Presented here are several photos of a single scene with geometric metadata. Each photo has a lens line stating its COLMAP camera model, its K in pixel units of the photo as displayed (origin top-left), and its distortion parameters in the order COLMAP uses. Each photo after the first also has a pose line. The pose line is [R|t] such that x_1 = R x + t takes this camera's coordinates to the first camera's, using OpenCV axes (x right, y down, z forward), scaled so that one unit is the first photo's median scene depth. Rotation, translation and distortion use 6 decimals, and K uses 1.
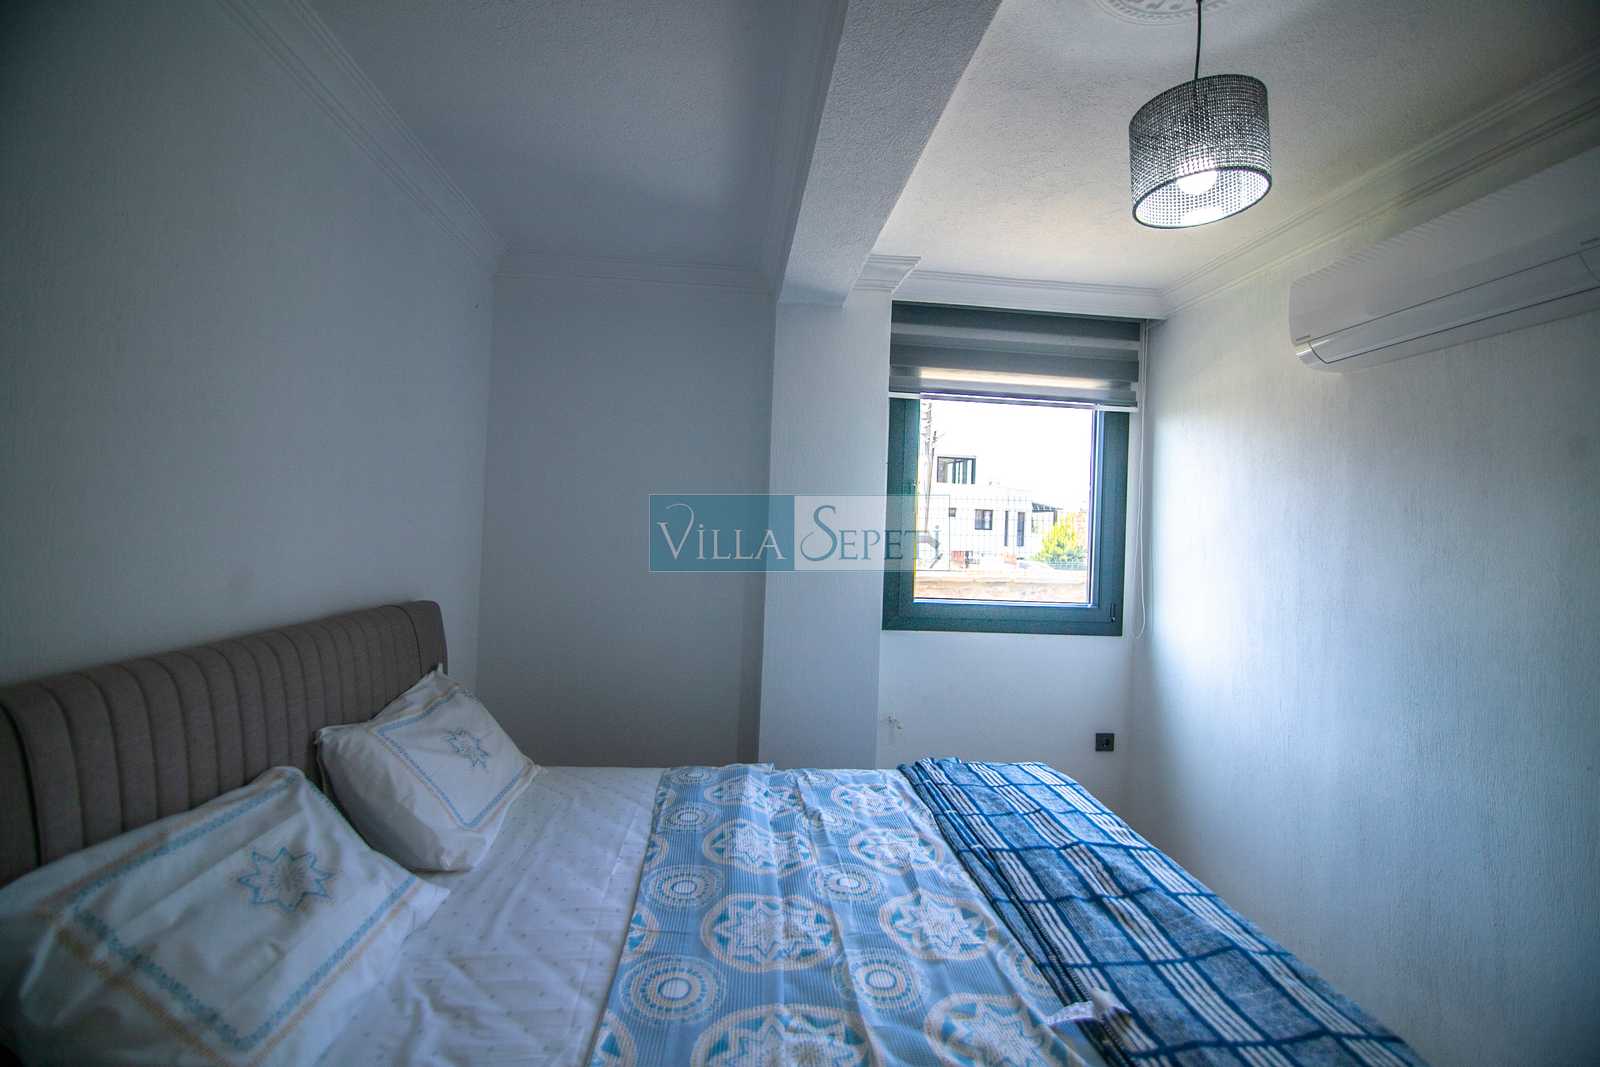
lens RADIAL K [[707.9, 0, 799.9], [0, 707.9, 536.2], [0, 0, 1]] dist [-0.005125, -0.009965]
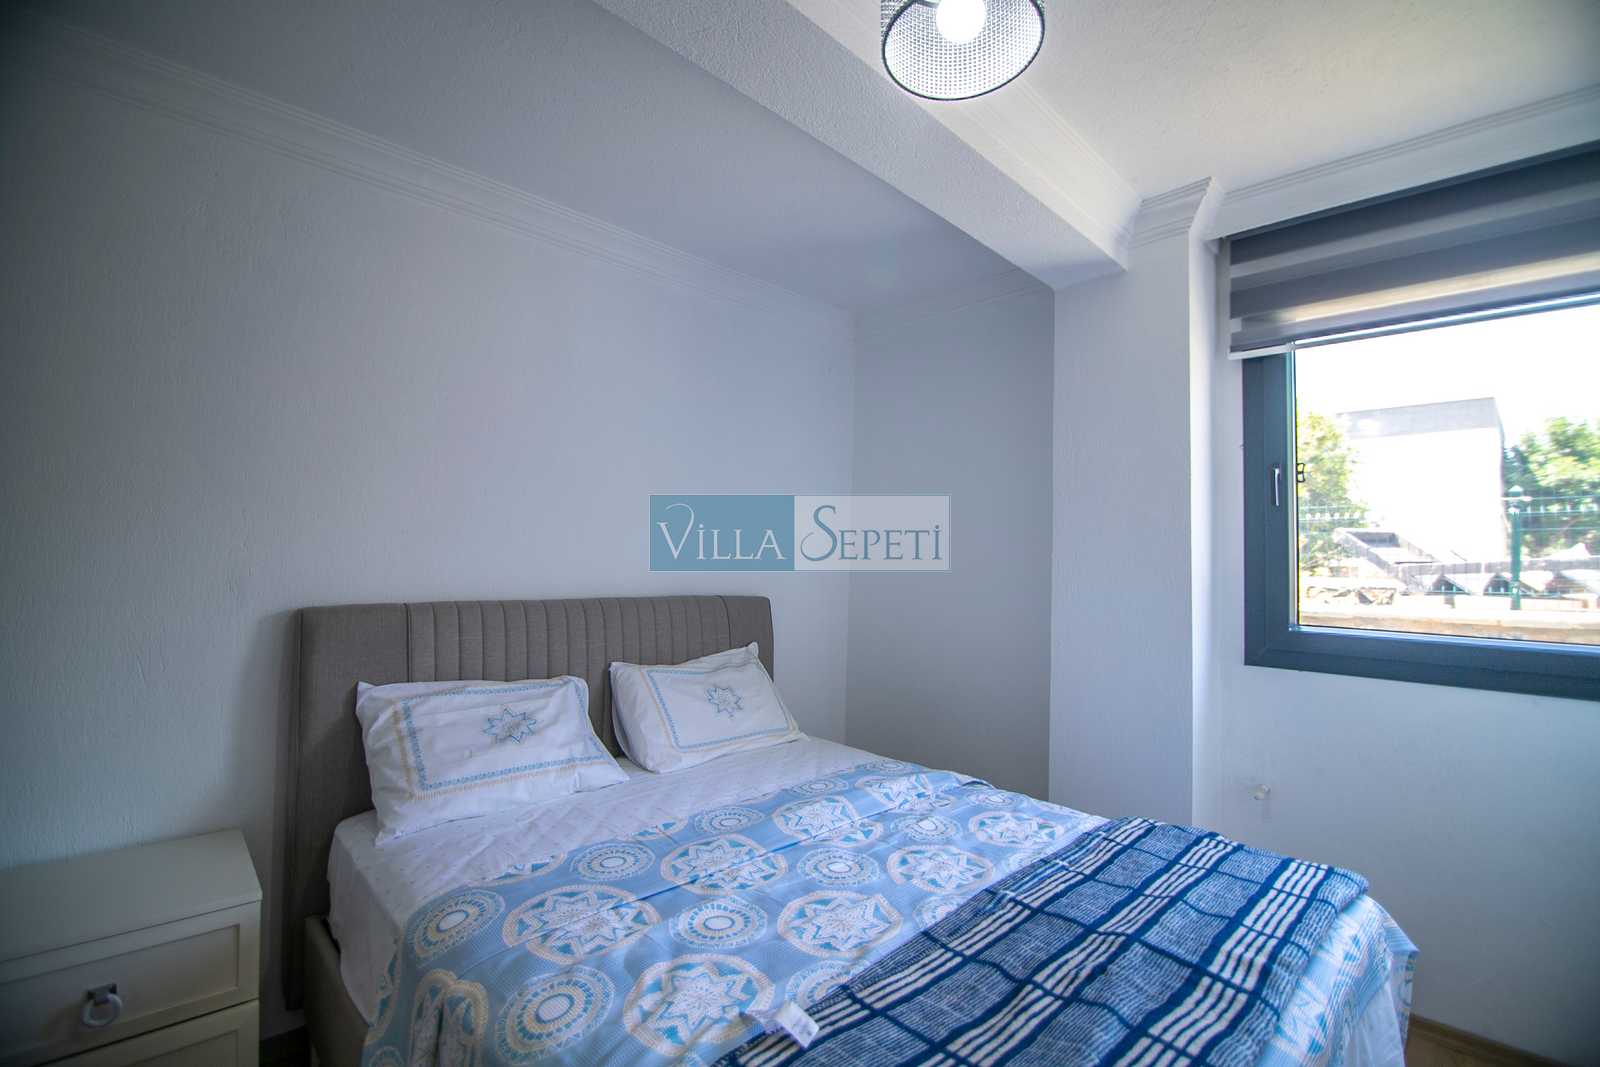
lens RADIAL K [[707.9, 0, 810.4], [0, 707.9, 541.6], [0, 0, 1]] dist [-0.005125, -0.009965]
pose [[0.631271, -0.043079, -0.774365, 0.780294], [-0.001618, 0.998381, -0.056861, 0.084870], [0.775561, 0.037148, 0.630179, 0.306714]]
